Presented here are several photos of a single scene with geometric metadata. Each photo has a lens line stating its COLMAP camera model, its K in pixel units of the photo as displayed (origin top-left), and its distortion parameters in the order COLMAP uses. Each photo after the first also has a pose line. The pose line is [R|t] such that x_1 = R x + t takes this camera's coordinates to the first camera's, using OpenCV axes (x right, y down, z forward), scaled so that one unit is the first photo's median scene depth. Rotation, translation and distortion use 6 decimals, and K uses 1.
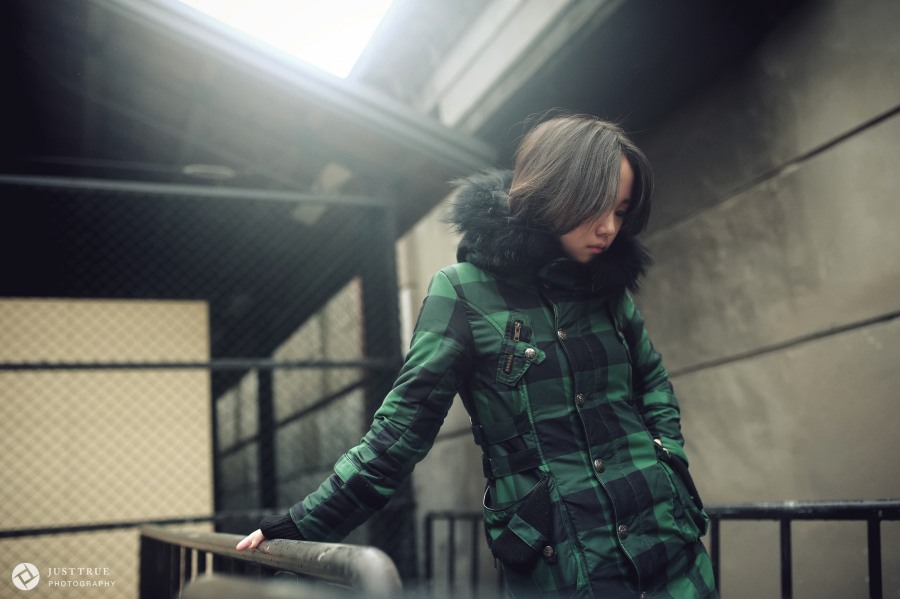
lens RADIAL K [[855.6, 0, 450.0], [0, 855.6, 299.5], [0, 0, 1]] dist [-0.079298, 0.113222]
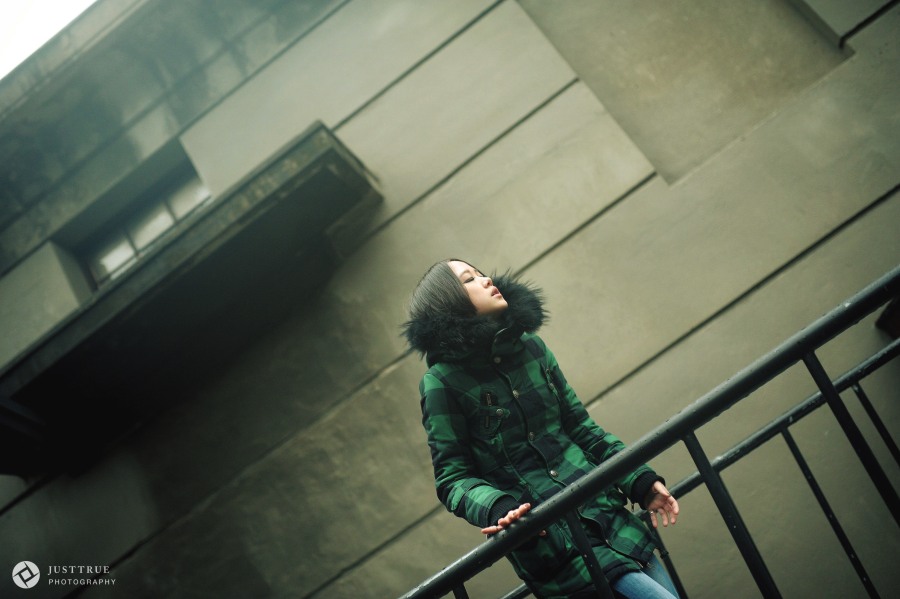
lens RADIAL K [[855.6, 0, 450.0], [0, 855.6, 299.5], [0, 0, 1]] dist [-0.079298, 0.113222]
pose [[0.639361, 0.045613, 0.767553, -0.457422], [0.306570, 0.900340, -0.308873, 0.150186], [-0.705147, 0.432790, 0.561659, 0.207702]]
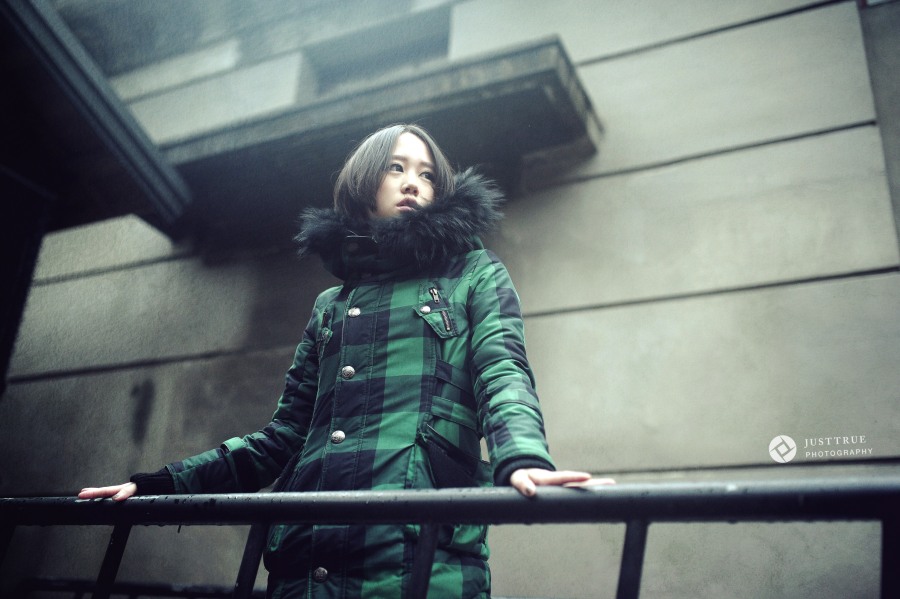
lens RADIAL K [[855.6, 0, 450.0], [0, 855.6, 299.5], [0, 0, 1]] dist [-0.079298, 0.113222]
pose [[0.748522, 0.368924, 0.551009, -0.253277], [-0.263125, 0.927974, -0.263874, 0.121264], [-0.608671, 0.052531, 0.791682, 0.166418]]
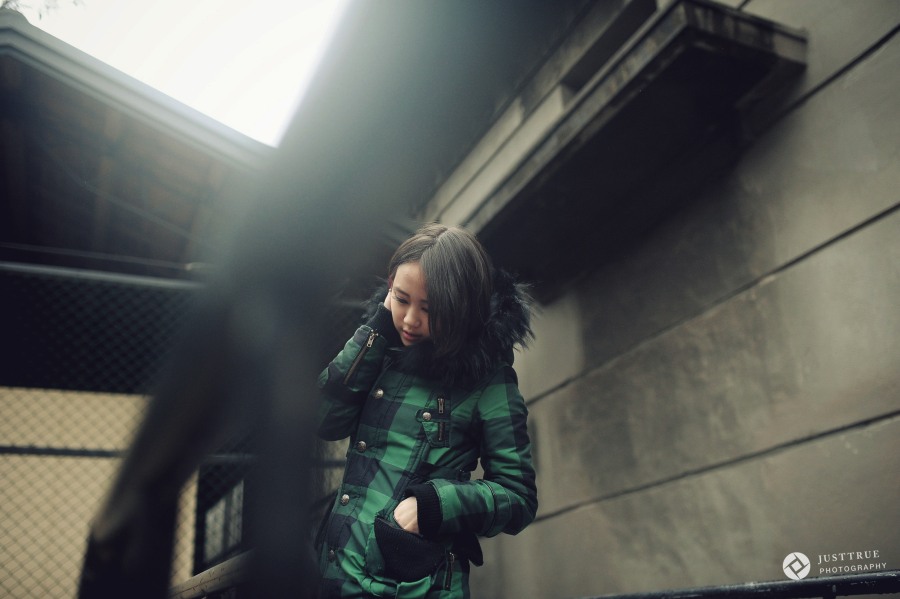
lens RADIAL K [[855.6, 0, 450.0], [0, 855.6, 299.5], [0, 0, 1]] dist [-0.079298, 0.113222]
pose [[0.999399, 0.033988, -0.006880, 0.020557], [-0.034628, 0.988672, -0.146043, 0.033351], [0.001838, 0.146194, 0.989254, -0.021605]]
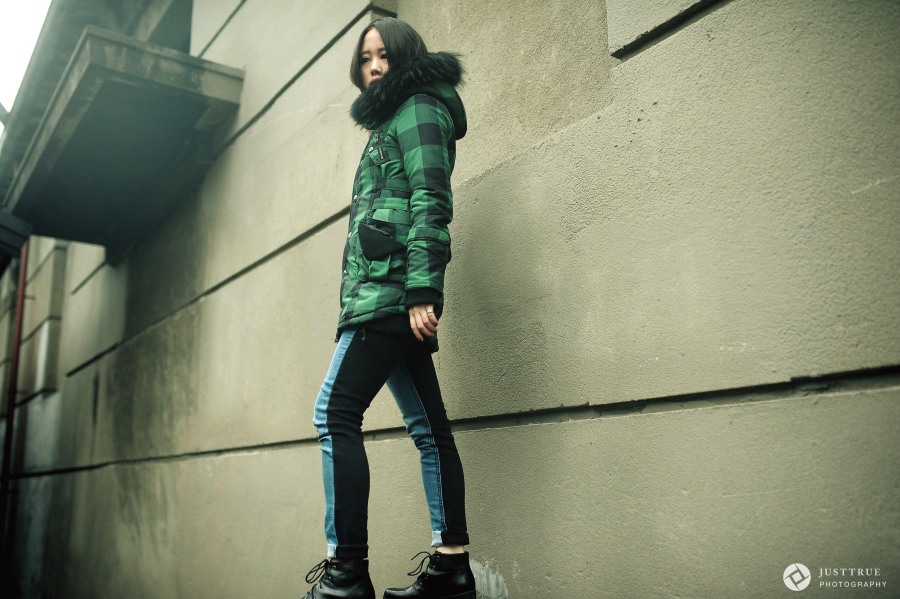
lens RADIAL K [[855.6, 0, 450.0], [0, 855.6, 299.5], [0, 0, 1]] dist [-0.079298, 0.113222]
pose [[0.980240, 0.101431, 0.169825, 0.511269], [-0.102853, 0.994696, -0.000426, -0.180262], [-0.168968, -0.017049, 0.985474, -0.153536]]
